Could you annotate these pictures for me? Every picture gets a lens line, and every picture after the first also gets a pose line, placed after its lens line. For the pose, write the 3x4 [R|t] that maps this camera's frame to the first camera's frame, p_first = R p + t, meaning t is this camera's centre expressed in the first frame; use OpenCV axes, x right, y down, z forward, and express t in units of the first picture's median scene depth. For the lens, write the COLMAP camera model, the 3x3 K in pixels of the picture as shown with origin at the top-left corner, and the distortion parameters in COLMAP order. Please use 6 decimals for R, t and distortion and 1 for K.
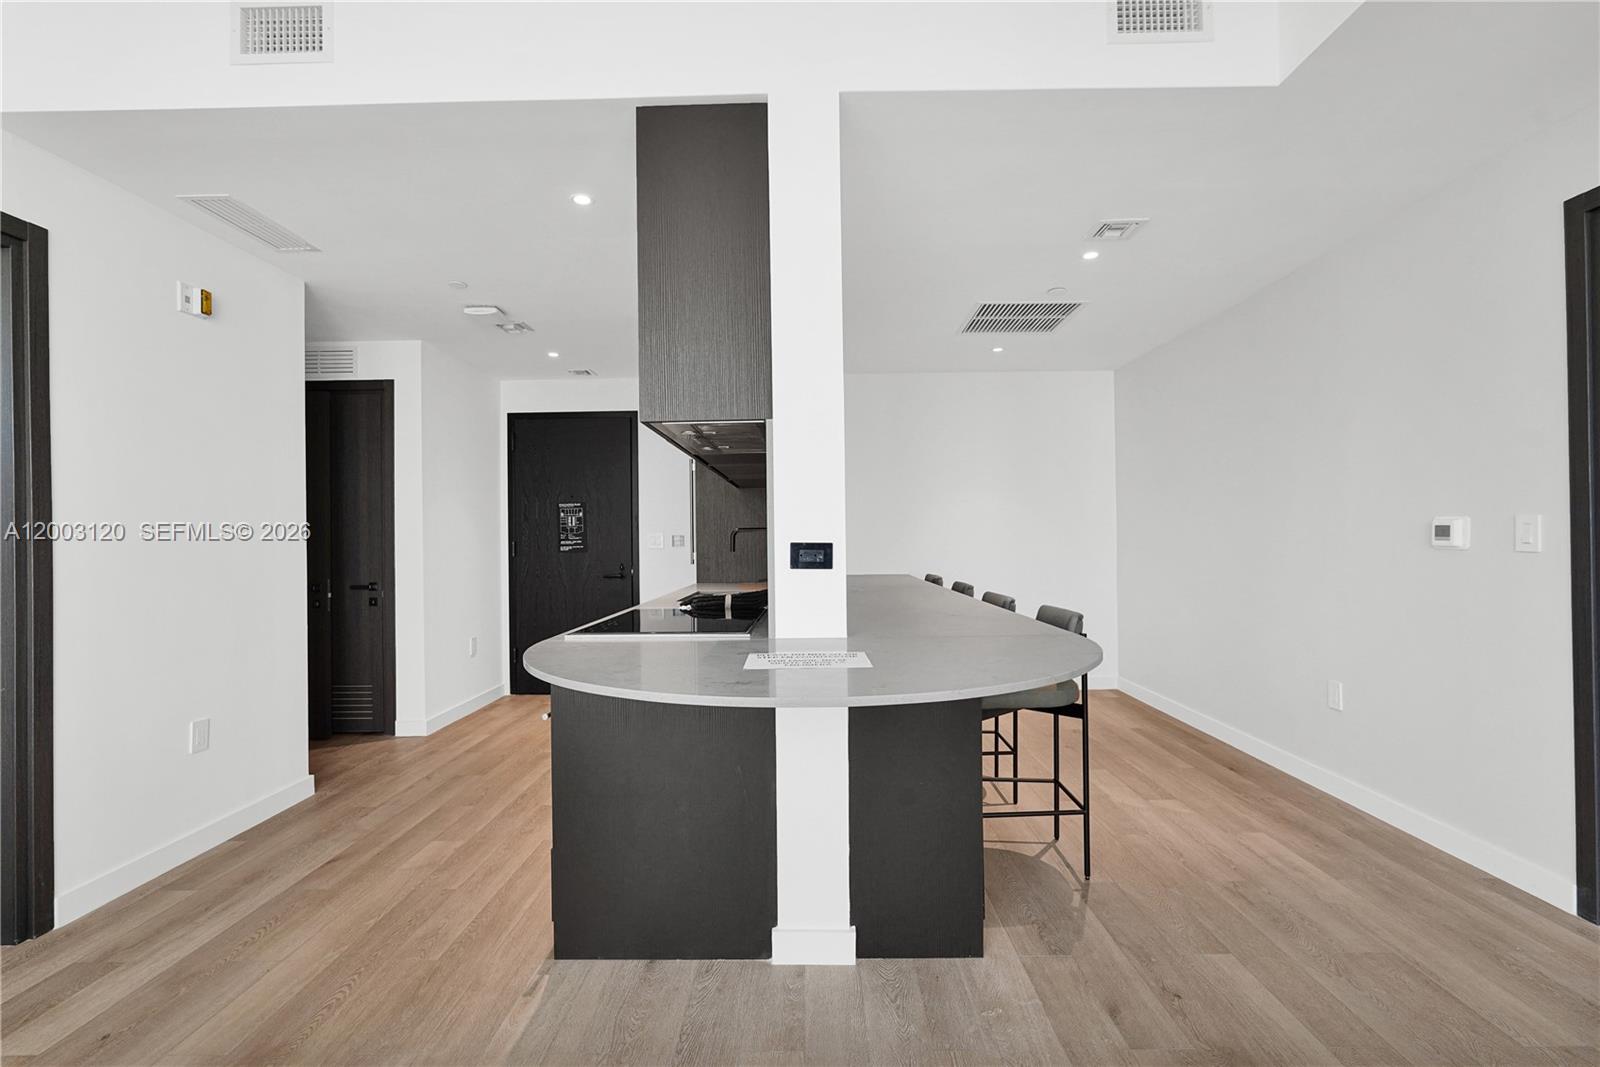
lens RADIAL K [[729.2, 0, 801.5], [0, 729.2, 535.9], [0, 0, 1]] dist [-0.013687, 0.007209]
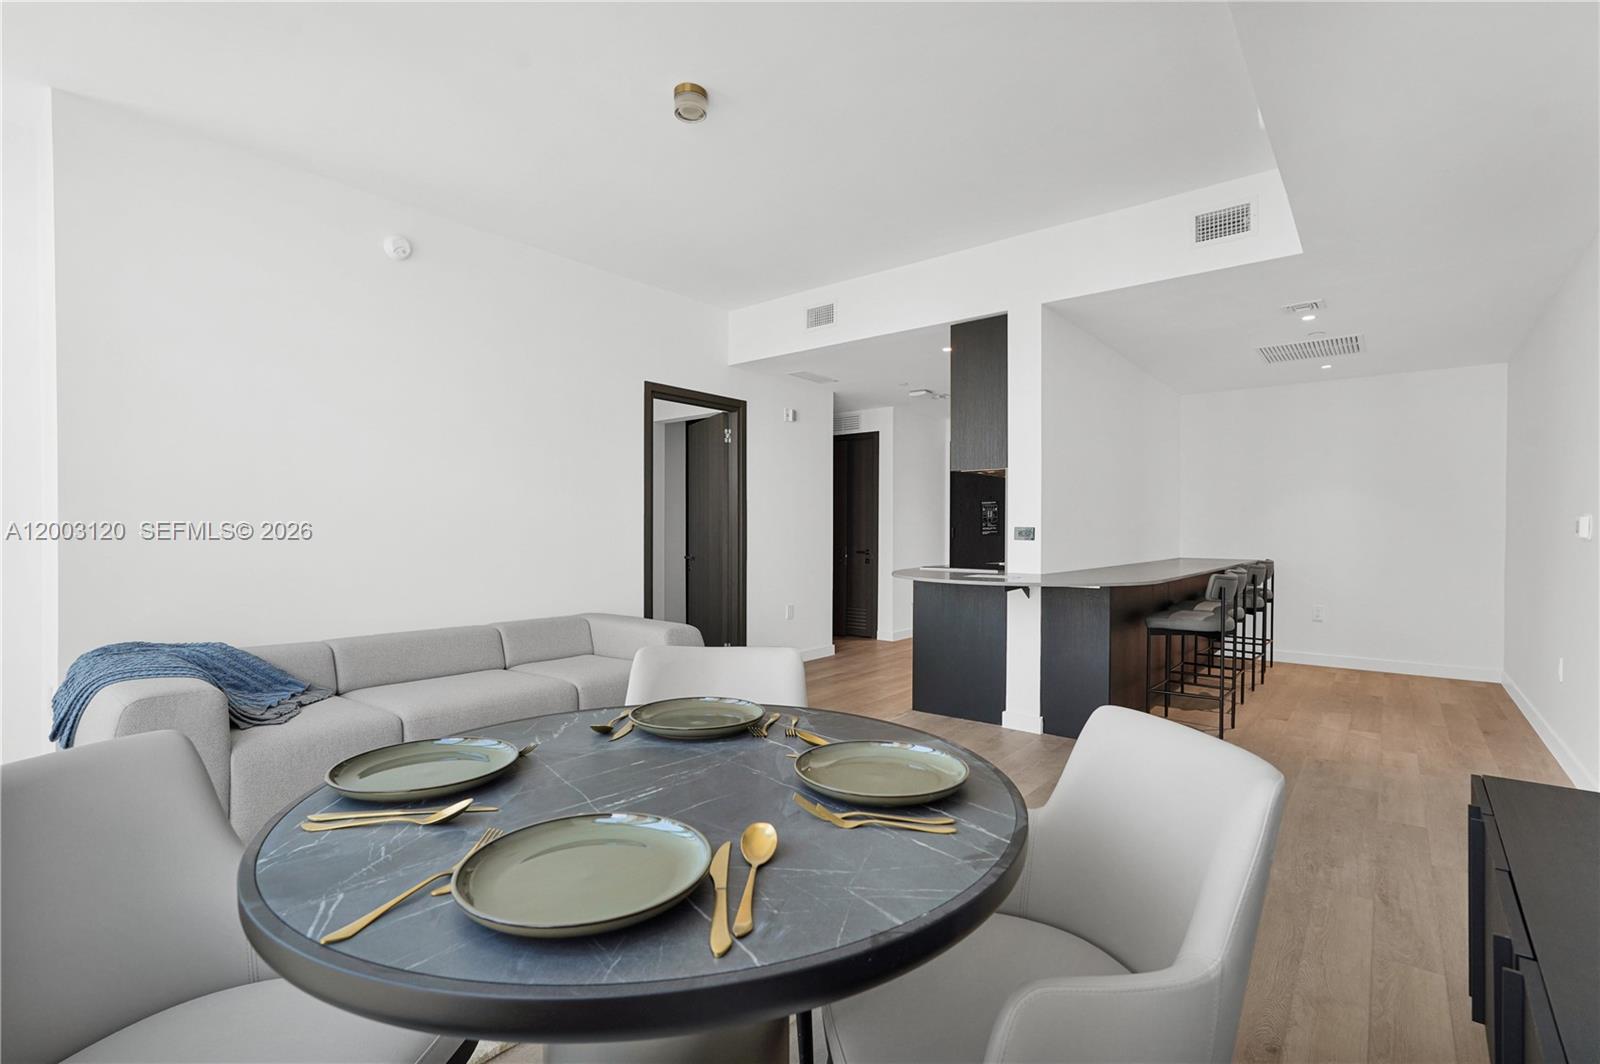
lens RADIAL K [[729.2, 0, 794.8], [0, 729.2, 534.8], [0, 0, 1]] dist [-0.013687, 0.007209]
pose [[0.777826, 0.019527, -0.628177, 0.426290], [-0.012008, 0.999797, 0.016210, 0.003484], [0.628365, -0.005065, 0.777902, -0.534400]]
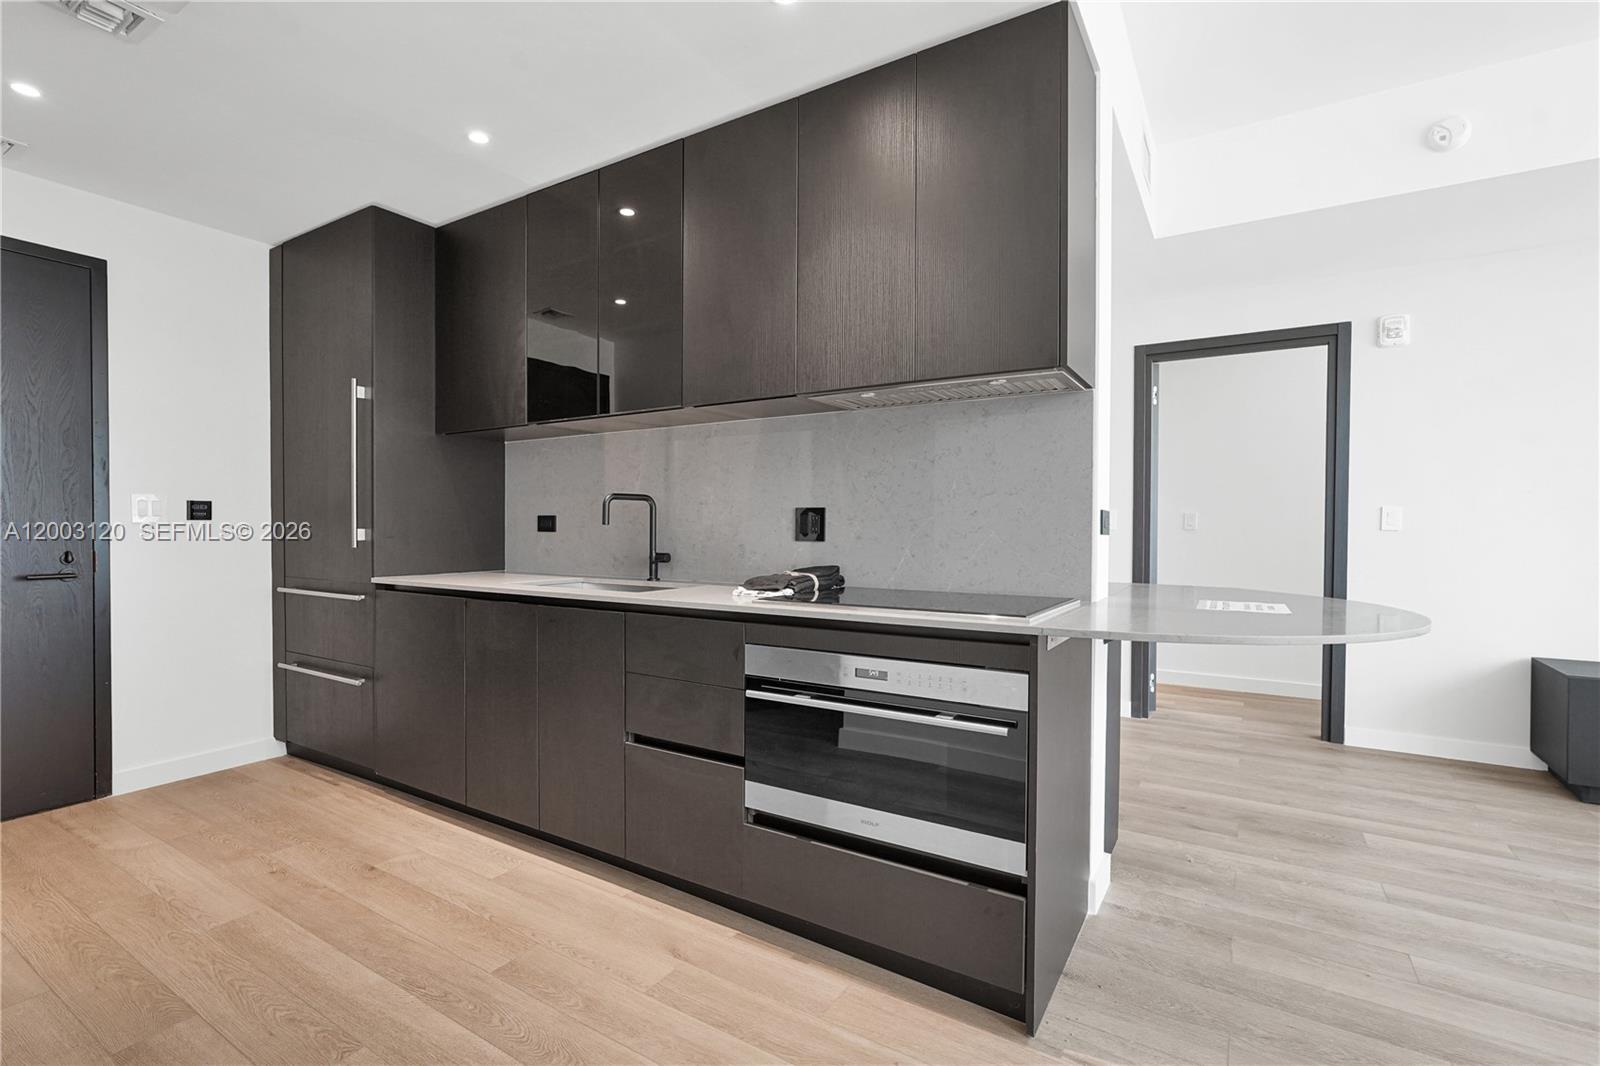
lens RADIAL K [[729.2, 0, 800.1], [0, 729.2, 536.6], [0, 0, 1]] dist [-0.013687, 0.007209]
pose [[0.515938, 0.003584, 0.856619, -0.609586], [-0.014482, 0.999885, 0.004539, 0.026852], [-0.856504, -0.014748, 0.515930, 0.442621]]
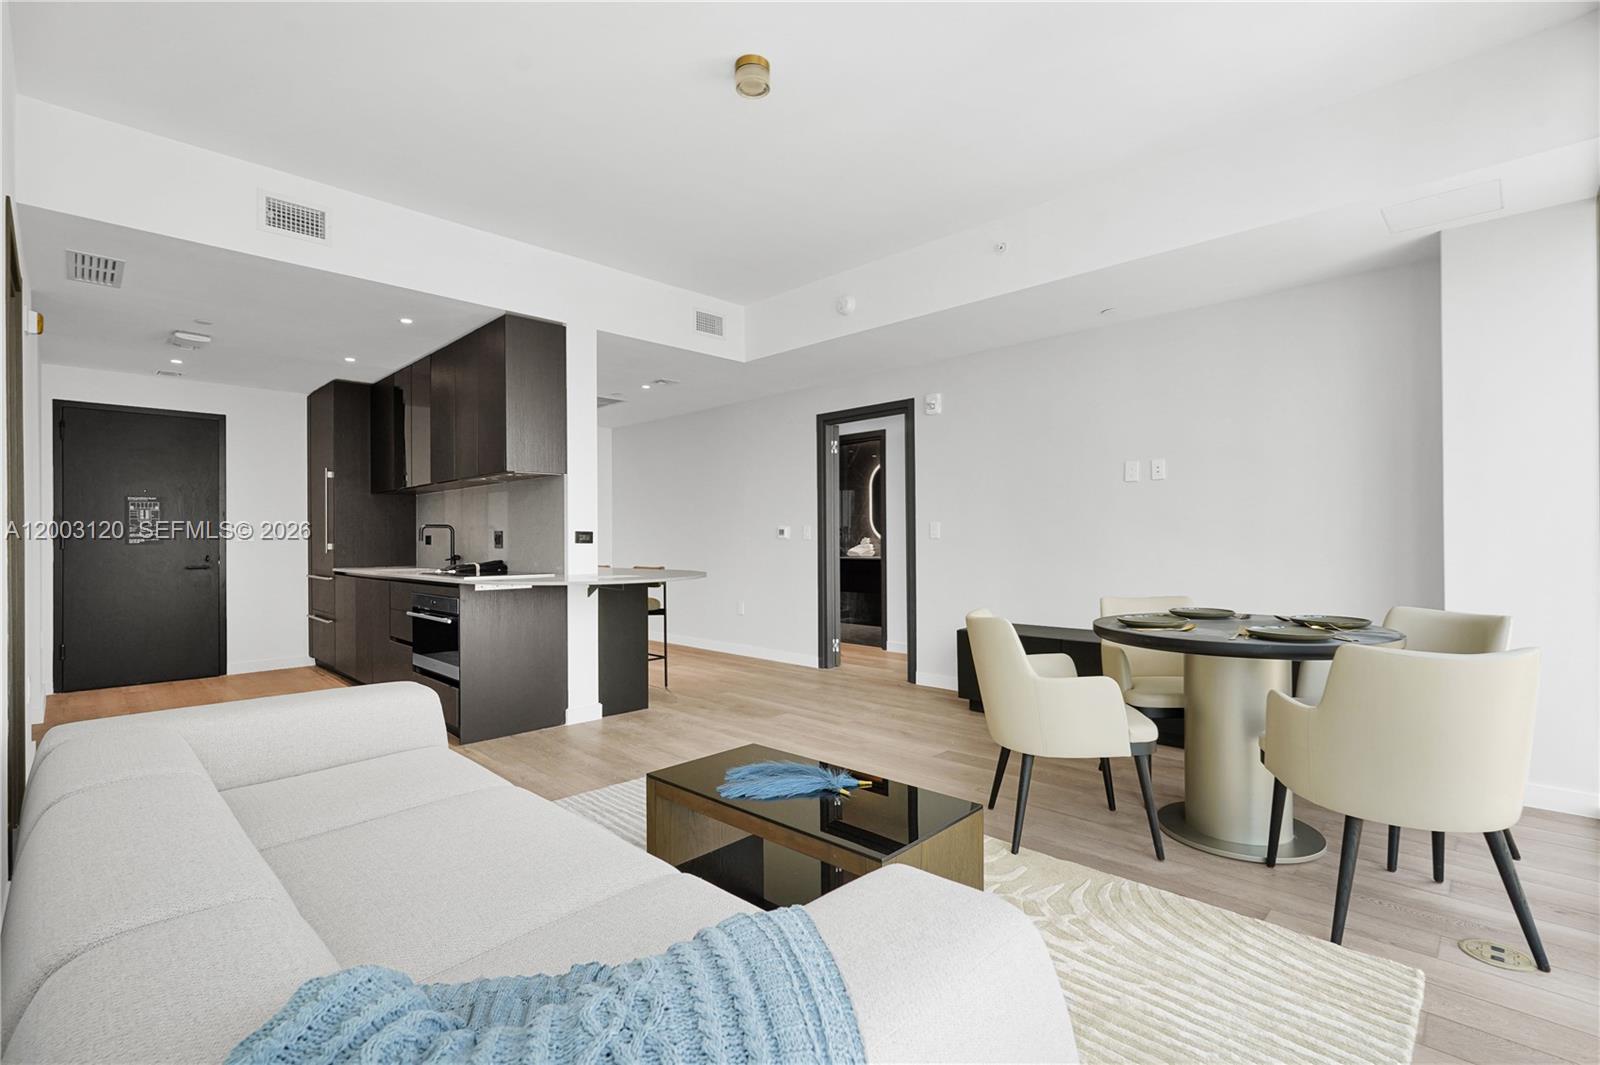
lens RADIAL K [[729.2, 0, 798.2], [0, 729.2, 537.3], [0, 0, 1]] dist [-0.013687, 0.007209]
pose [[0.695190, 0.009625, 0.718762, -0.598631], [-0.005292, 0.999952, -0.008273, 0.022425], [-0.718807, 0.001948, 0.695207, -0.533638]]
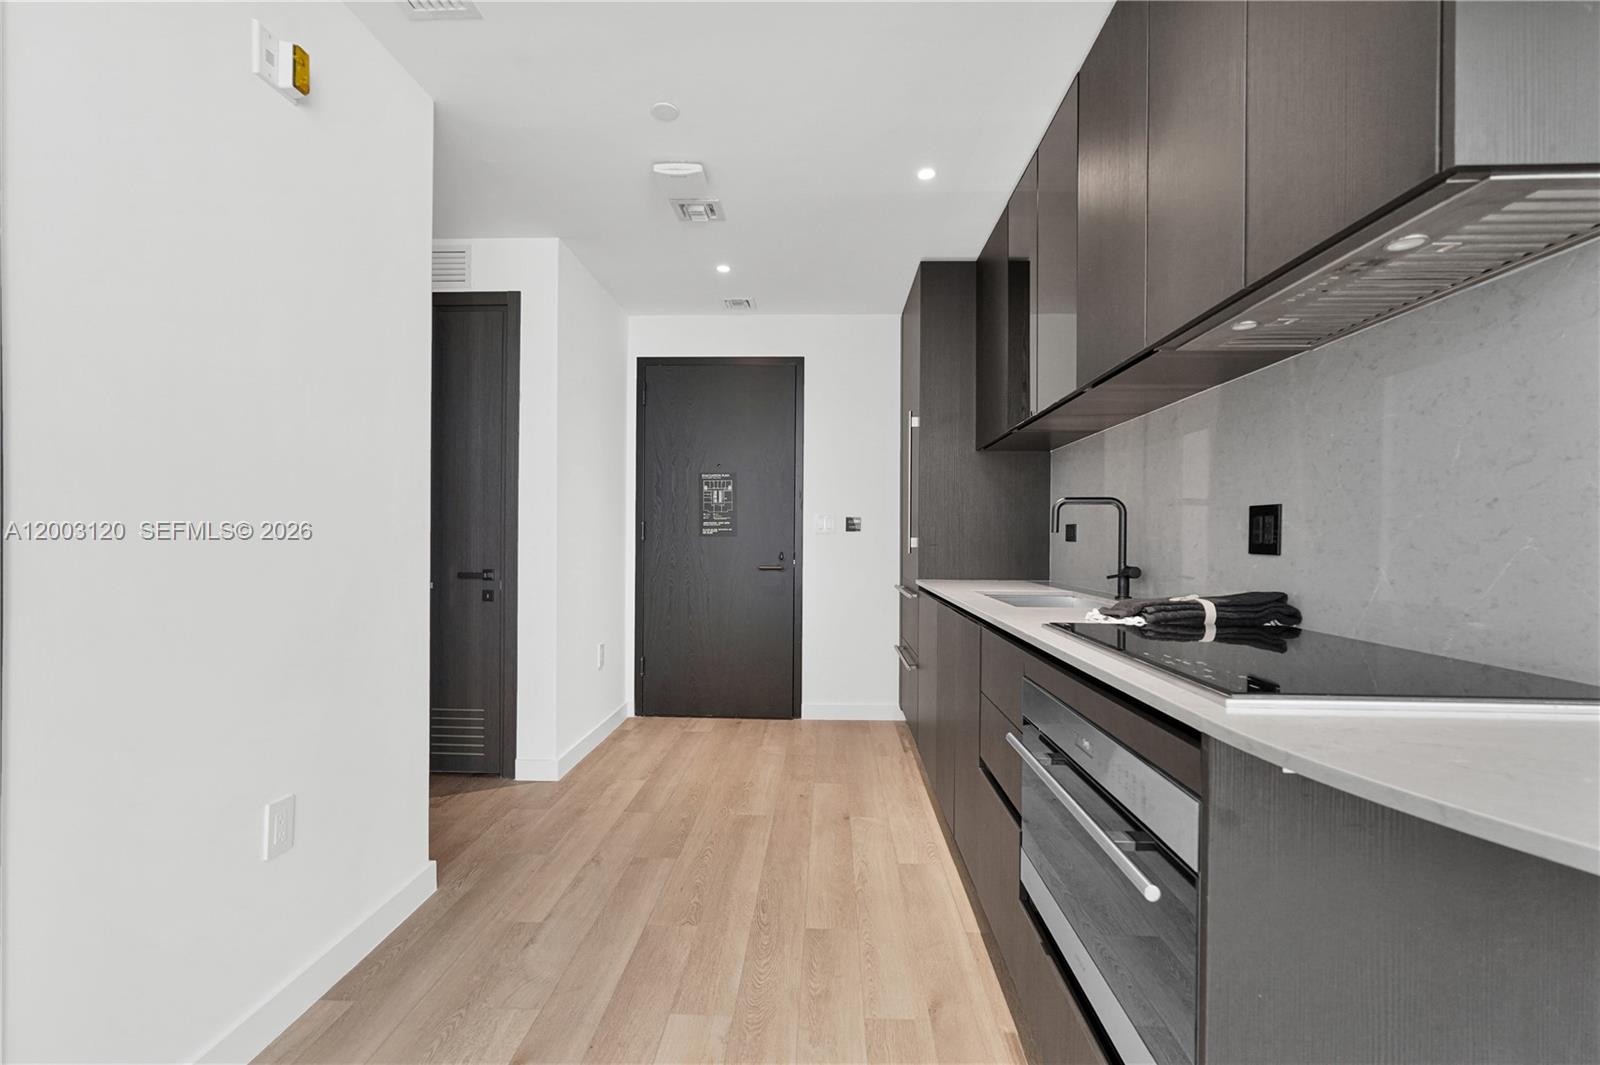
lens RADIAL K [[729.2, 0, 803.6], [0, 729.2, 540.7], [0, 0, 1]] dist [-0.013687, 0.007209]
pose [[0.999580, 0.019409, -0.021523, -0.301997], [-0.019220, 0.999775, 0.008945, 0.026819], [0.021691, -0.008528, 0.999728, 0.323429]]
